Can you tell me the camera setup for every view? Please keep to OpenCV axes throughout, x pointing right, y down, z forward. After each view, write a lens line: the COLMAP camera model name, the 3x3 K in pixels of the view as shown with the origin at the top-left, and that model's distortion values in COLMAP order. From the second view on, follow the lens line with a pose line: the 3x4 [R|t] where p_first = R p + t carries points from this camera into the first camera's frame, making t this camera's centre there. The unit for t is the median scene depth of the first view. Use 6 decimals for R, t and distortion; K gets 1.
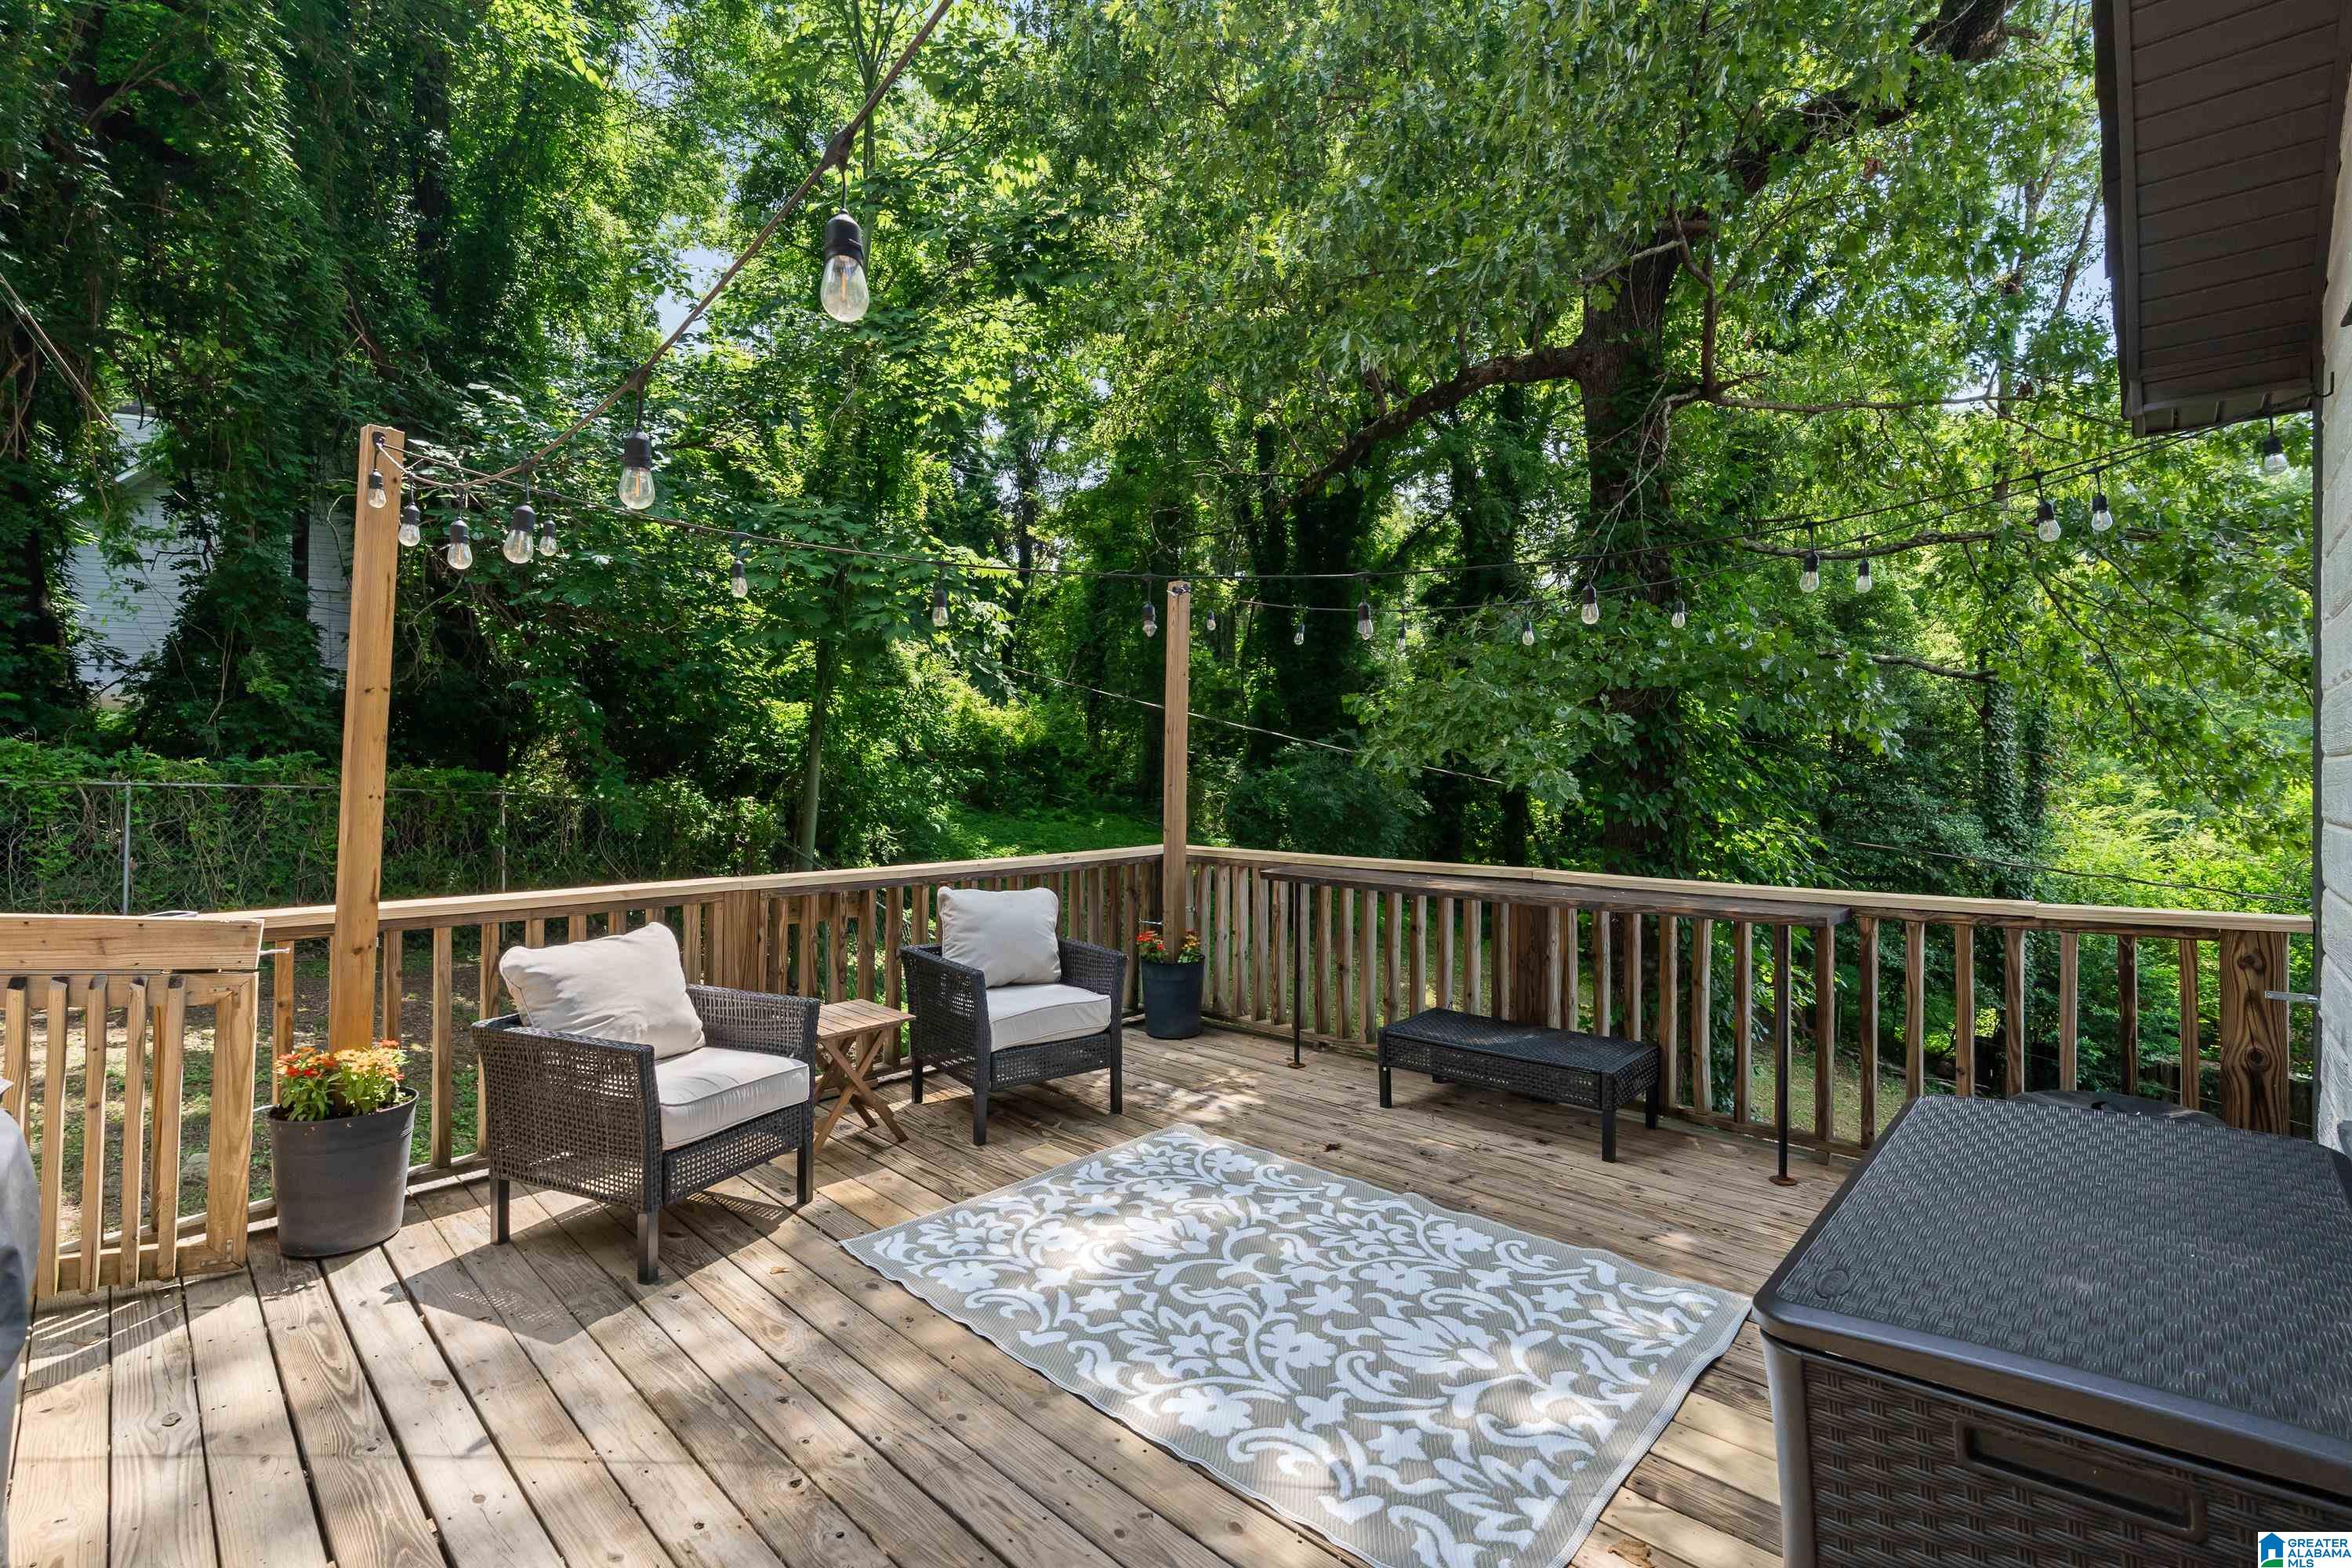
lens RADIAL K [[1025.5, 0, 1174.6], [0, 1025.5, 776.5], [0, 0, 1]] dist [0.001201, 0.000033]
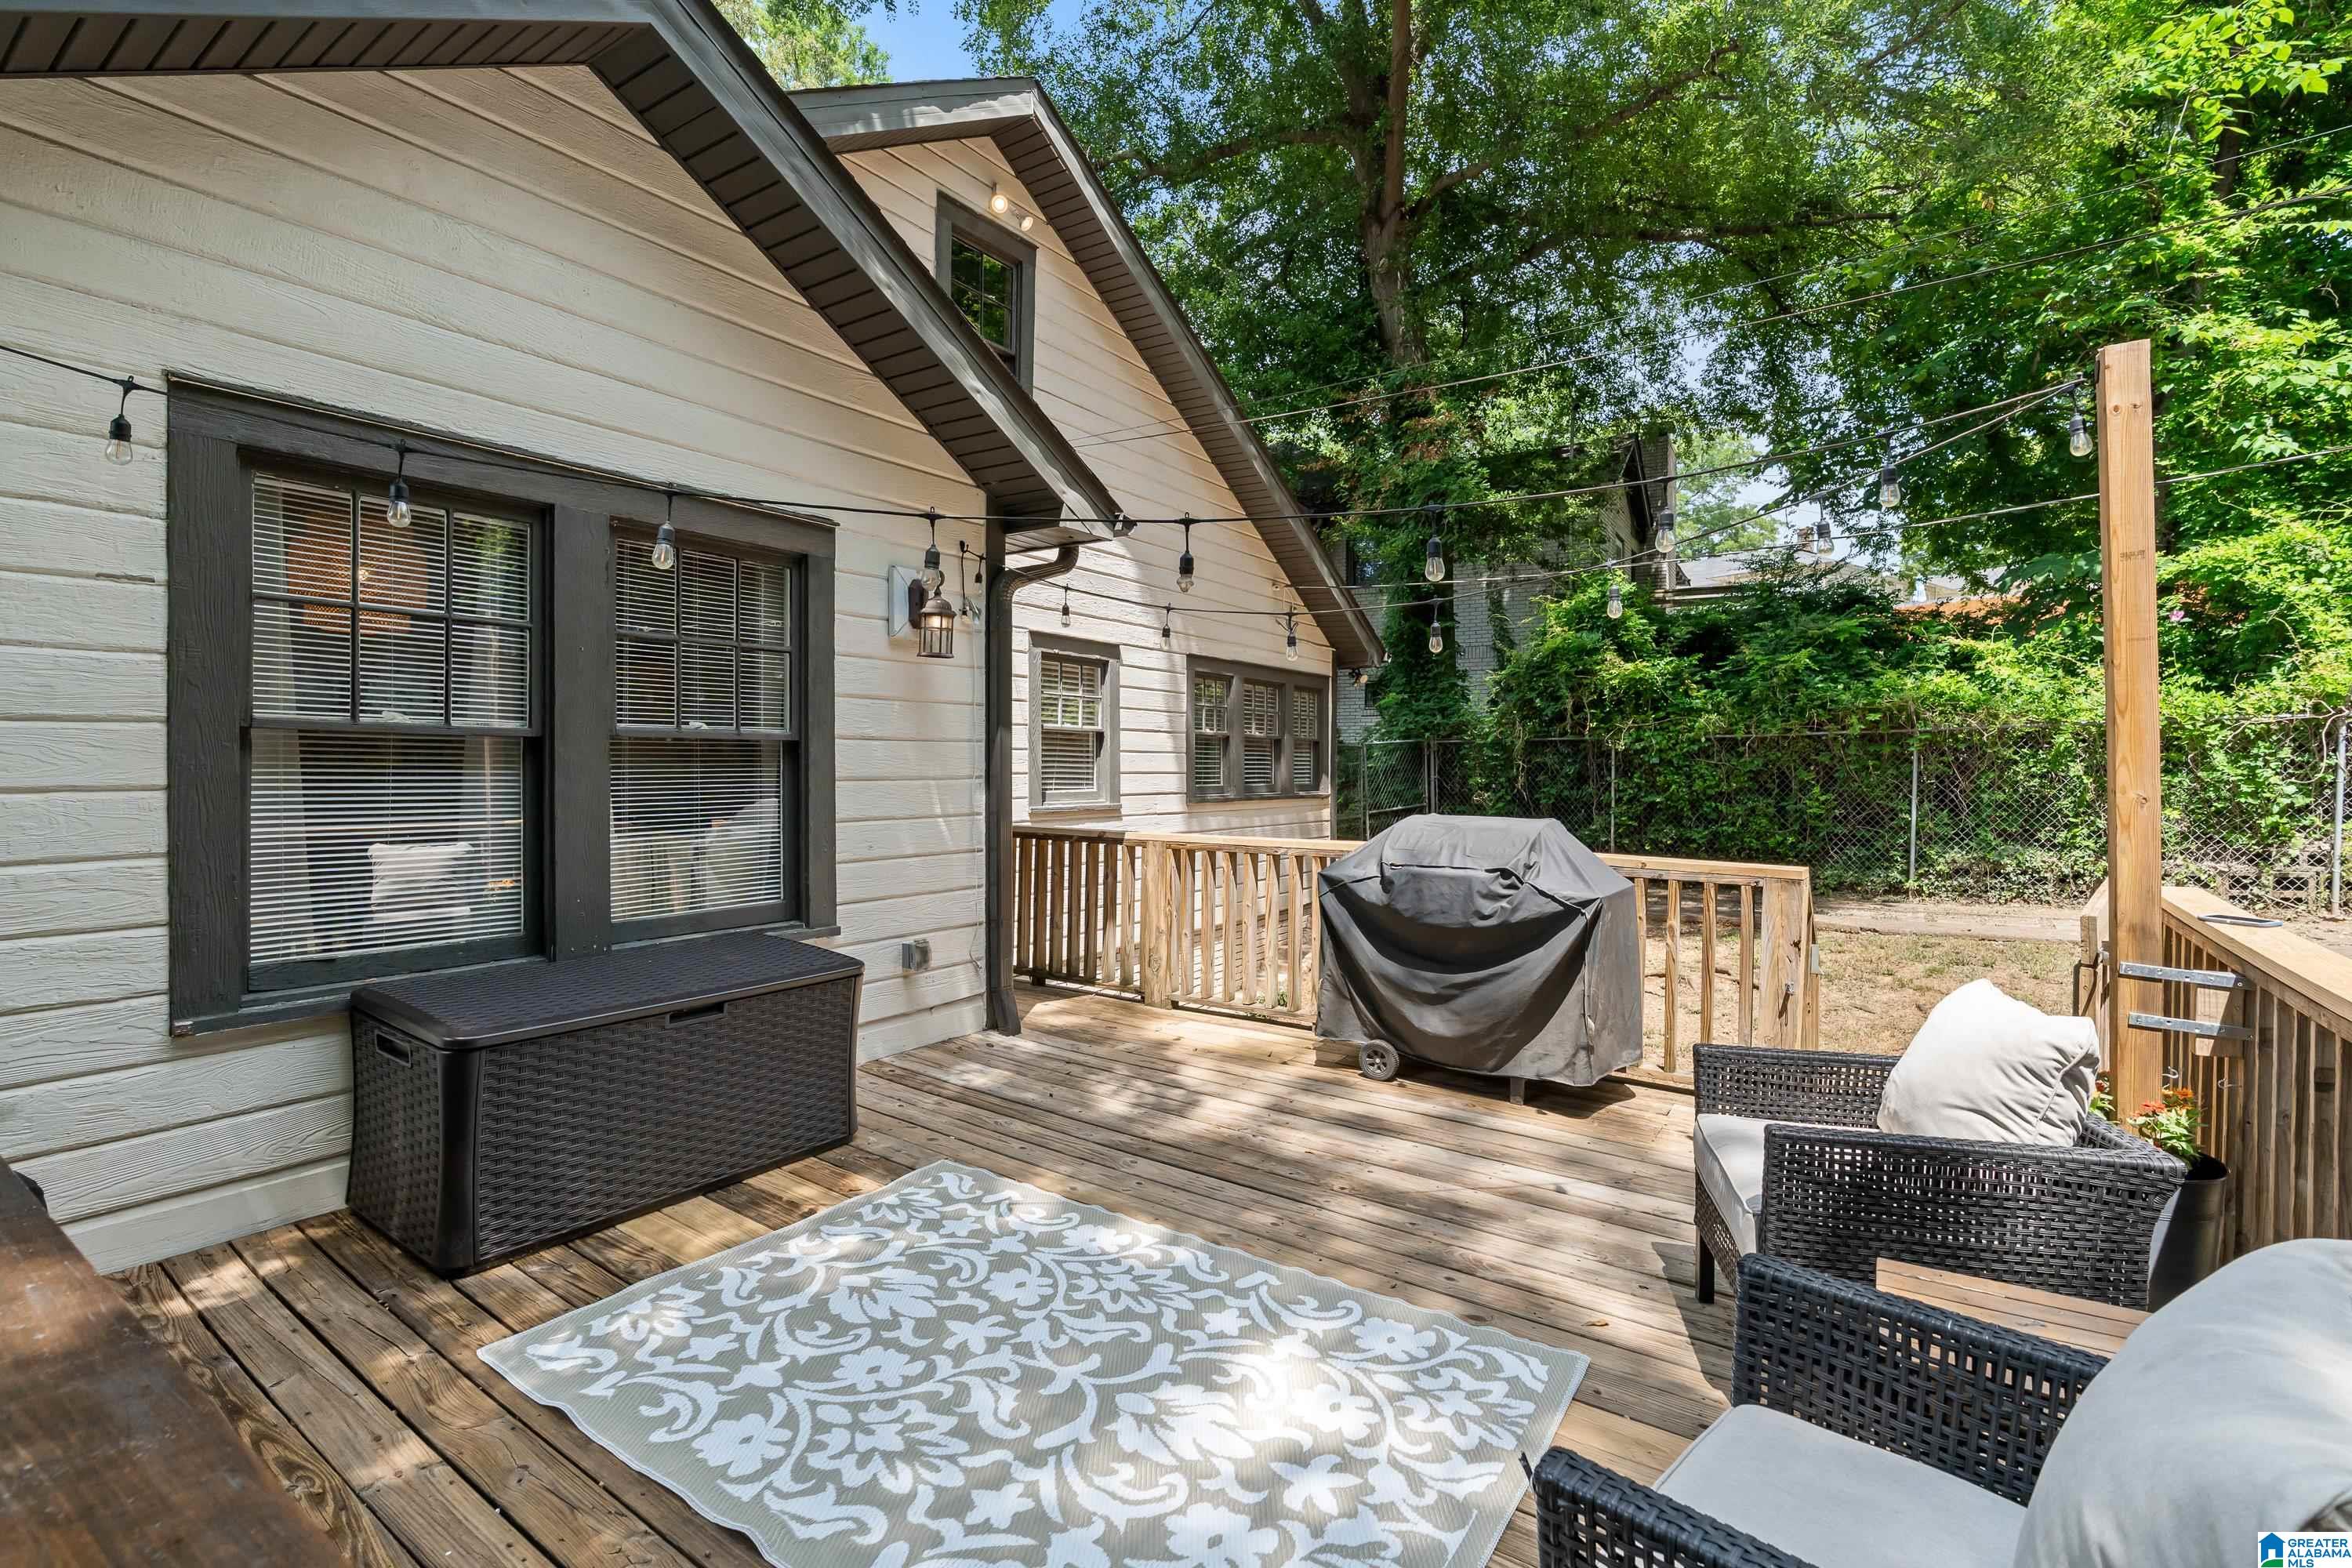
lens RADIAL K [[1076.9, 0, 1179.2], [0, 1076.9, 773.9], [0, 0, 1]] dist [-0.001335, -0.000243]
pose [[-0.985727, -0.010163, -0.168042, 0.135897], [-0.012234, 0.999861, 0.011296, 0.004560], [0.167904, 0.013190, -0.985715, 1.956578]]
